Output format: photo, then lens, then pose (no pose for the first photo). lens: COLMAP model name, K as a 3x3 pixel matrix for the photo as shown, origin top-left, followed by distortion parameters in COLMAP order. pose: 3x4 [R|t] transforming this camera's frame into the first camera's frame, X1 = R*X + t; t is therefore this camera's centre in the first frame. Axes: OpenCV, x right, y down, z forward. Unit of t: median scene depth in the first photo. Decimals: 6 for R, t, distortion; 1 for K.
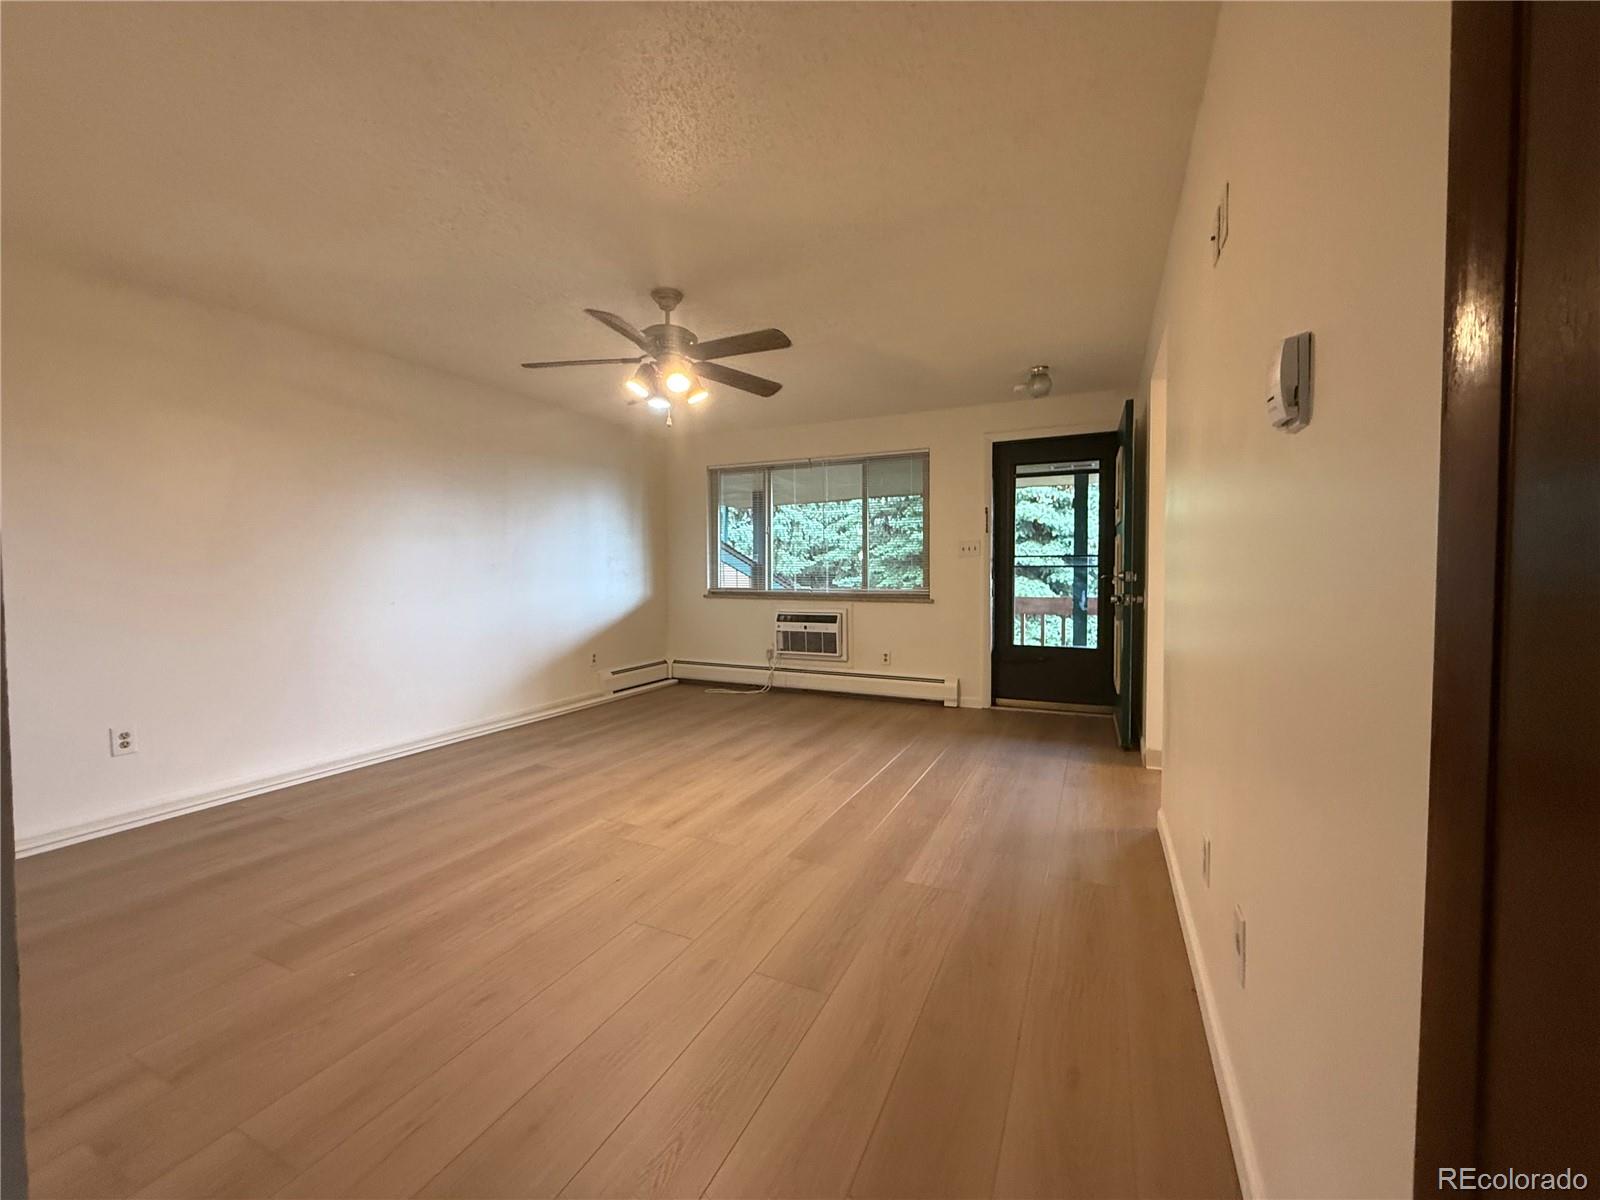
lens RADIAL K [[637.3, 0, 797.5], [0, 637.3, 595.1], [0, 0, 1]] dist [-0.000853, -0.000110]
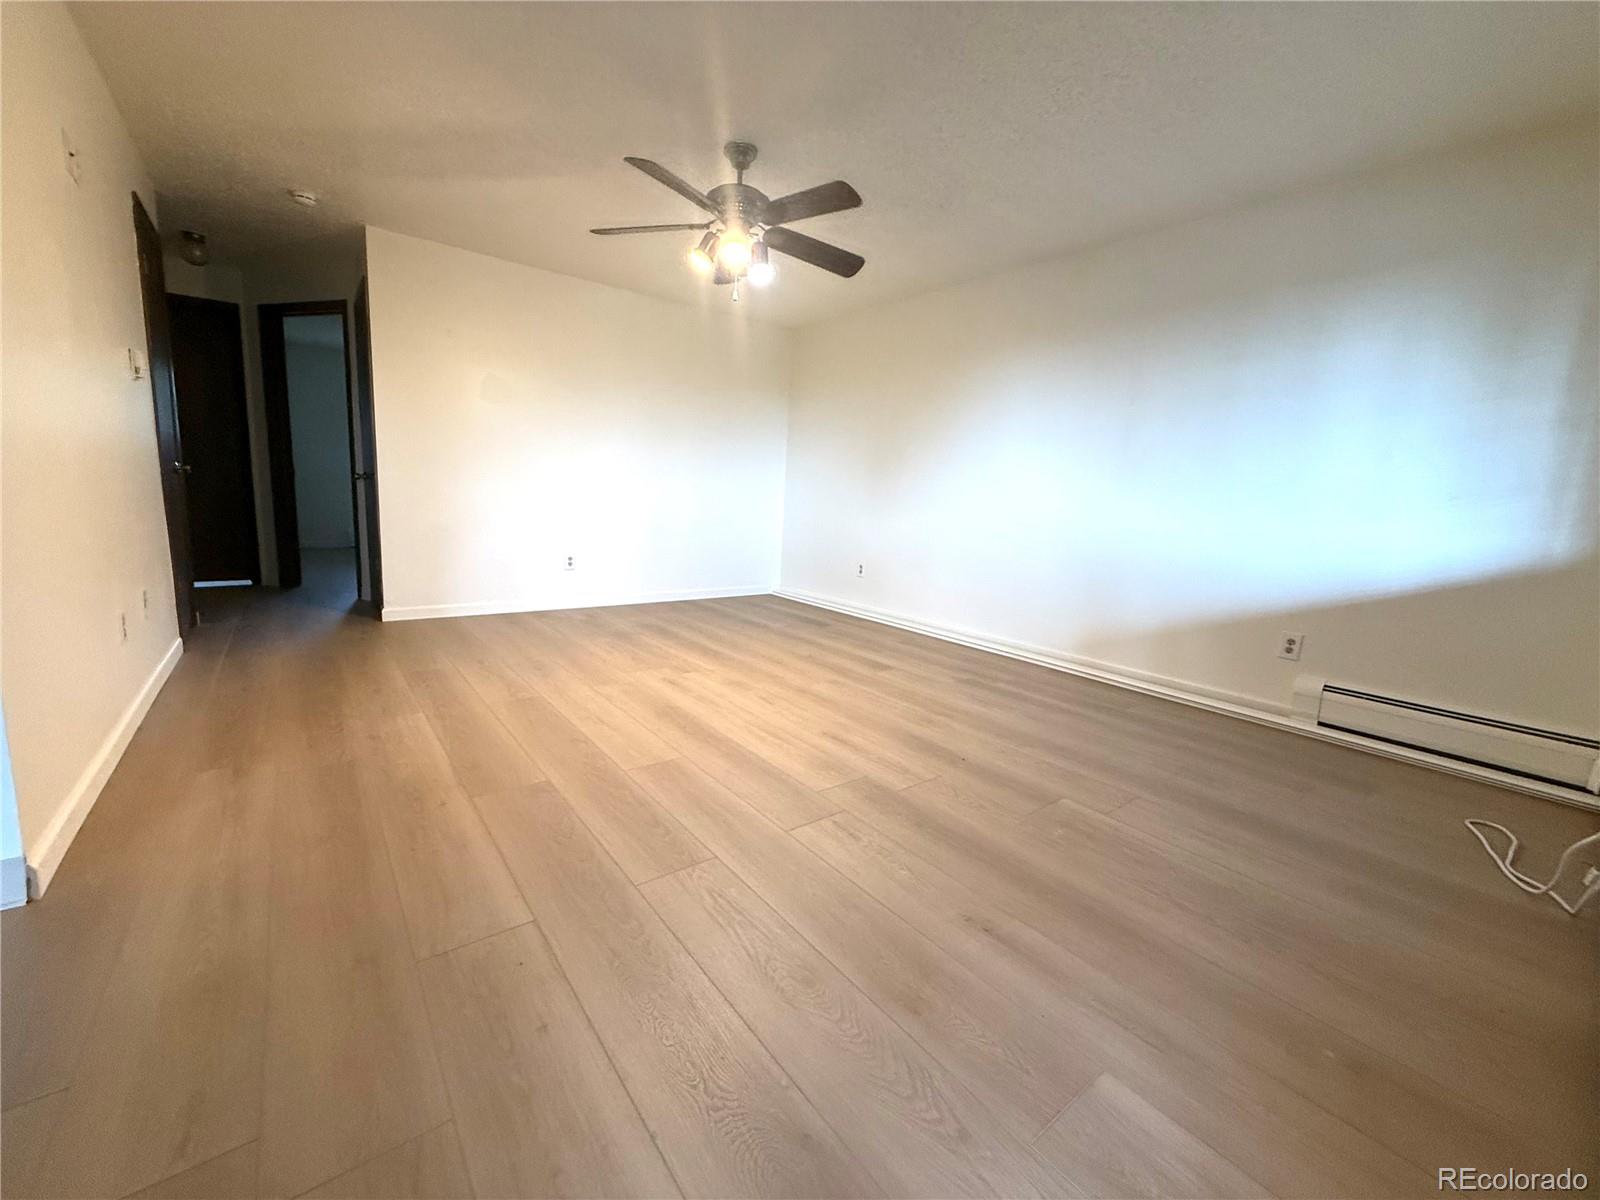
lens RADIAL K [[637.2, 0, 798.9], [0, 637.2, 590.1], [0, 0, 1]] dist [-0.002807, -0.000216]
pose [[-0.447863, 0.117361, -0.886366, 0.567318], [-0.079125, 0.982256, 0.170037, -0.012493], [0.890594, 0.146288, -0.430630, 1.368657]]
